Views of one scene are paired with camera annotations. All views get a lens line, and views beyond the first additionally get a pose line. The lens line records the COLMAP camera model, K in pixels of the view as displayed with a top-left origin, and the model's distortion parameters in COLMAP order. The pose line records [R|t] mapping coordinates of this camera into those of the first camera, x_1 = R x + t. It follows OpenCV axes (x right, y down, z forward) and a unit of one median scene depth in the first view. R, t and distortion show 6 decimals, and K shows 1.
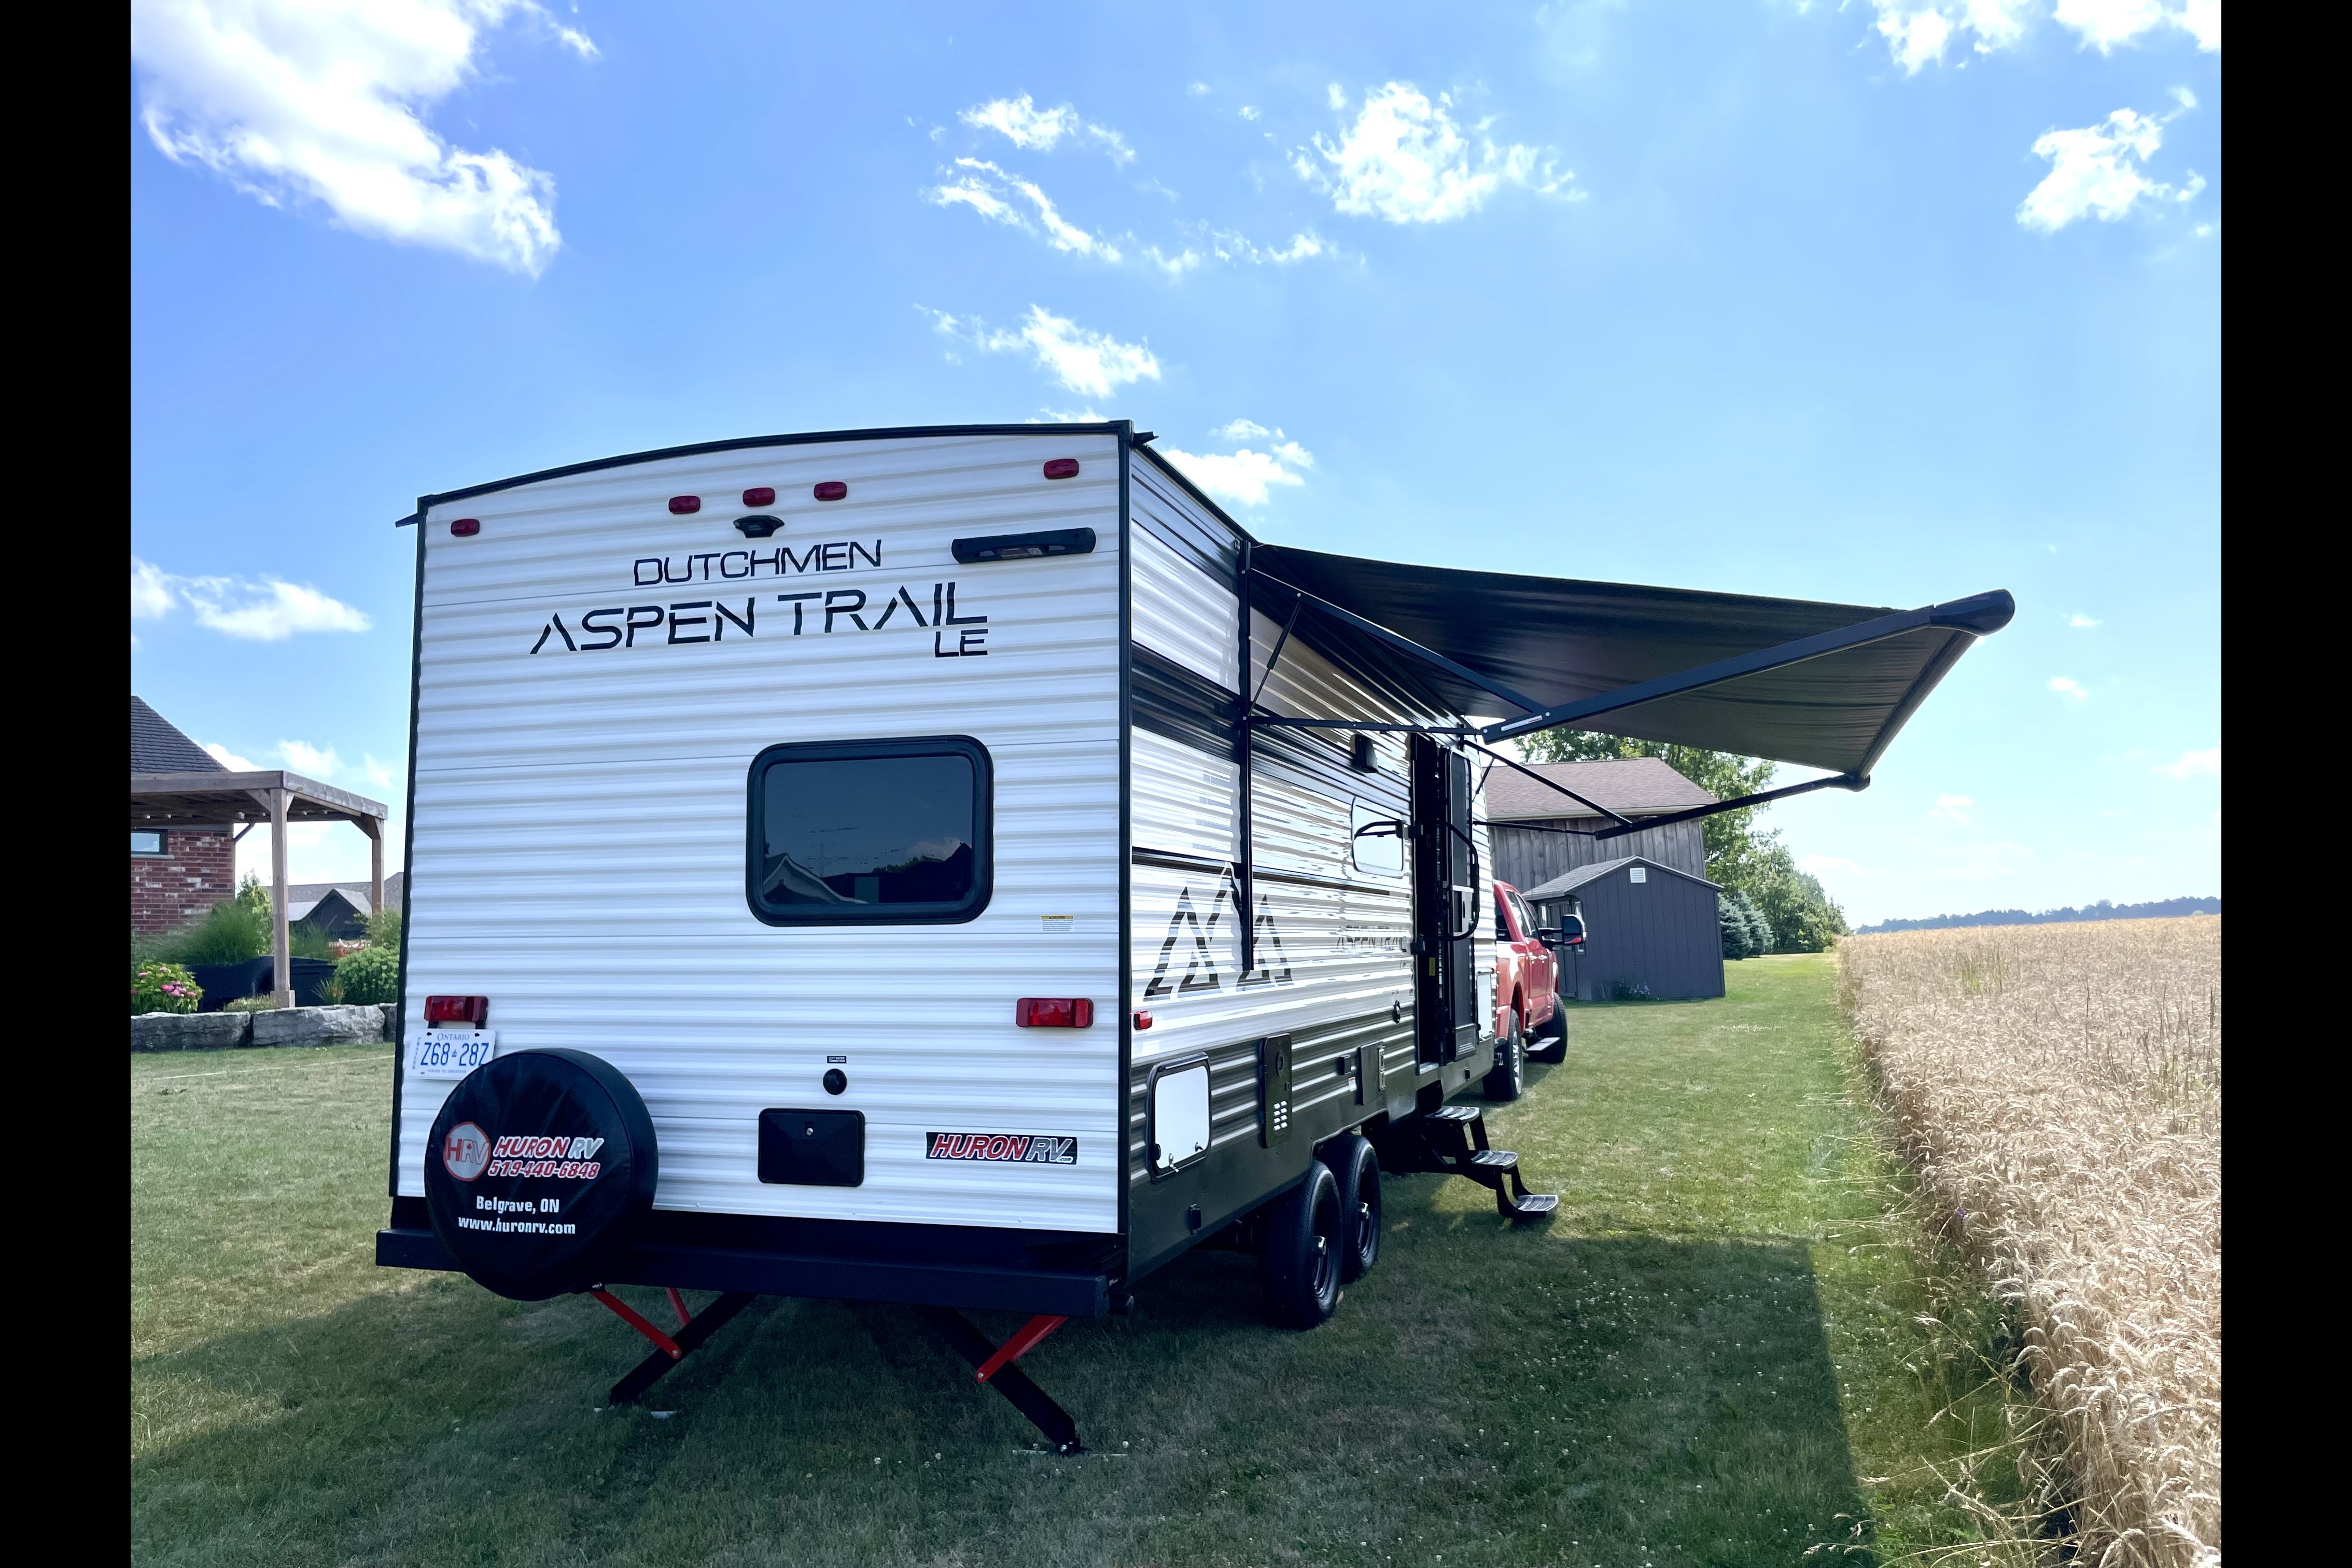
lens RADIAL K [[1636.9, 0, 1125.8], [0, 1636.9, 823.1], [0, 0, 1]] dist [0.050056, -0.053500]
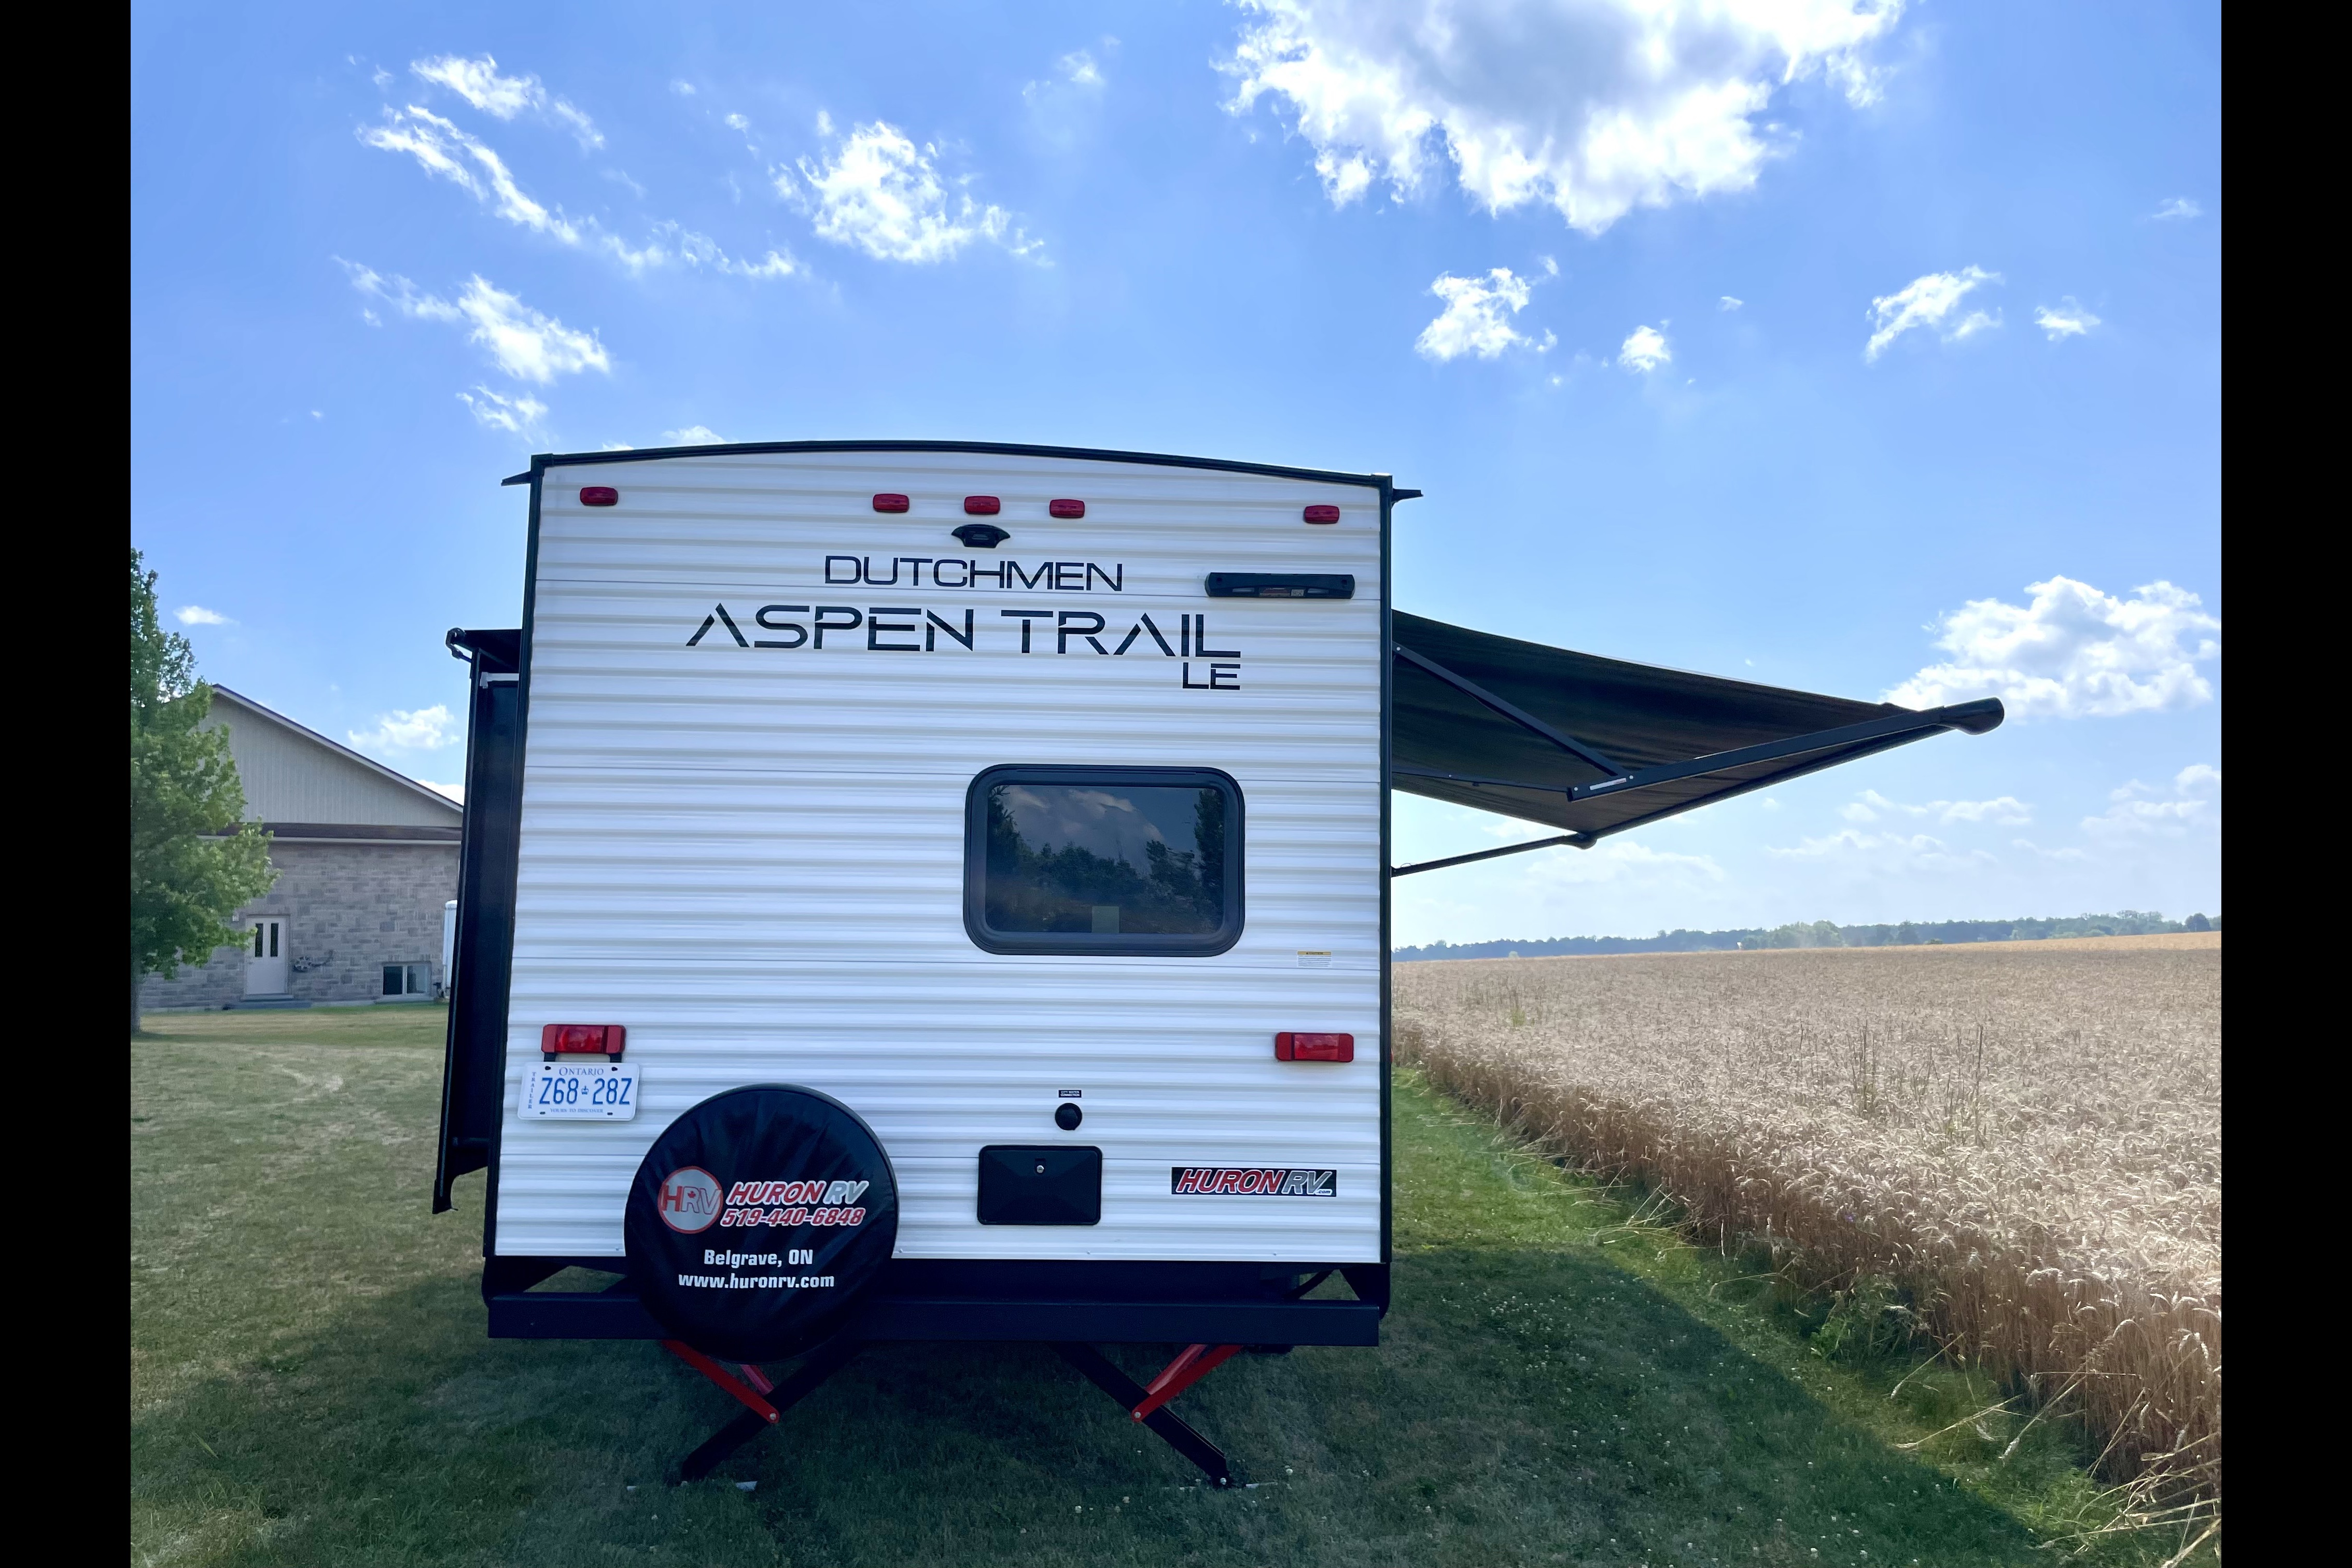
lens RADIAL K [[1636.9, 0, 1101.5], [0, 1636.9, 823.3], [0, 0, 1]] dist [0.050056, -0.053500]
pose [[0.937677, 0.049393, 0.343981, -0.476474], [-0.043978, 0.998755, -0.023530, 0.006033], [-0.344715, 0.006936, 0.938682, 0.080451]]
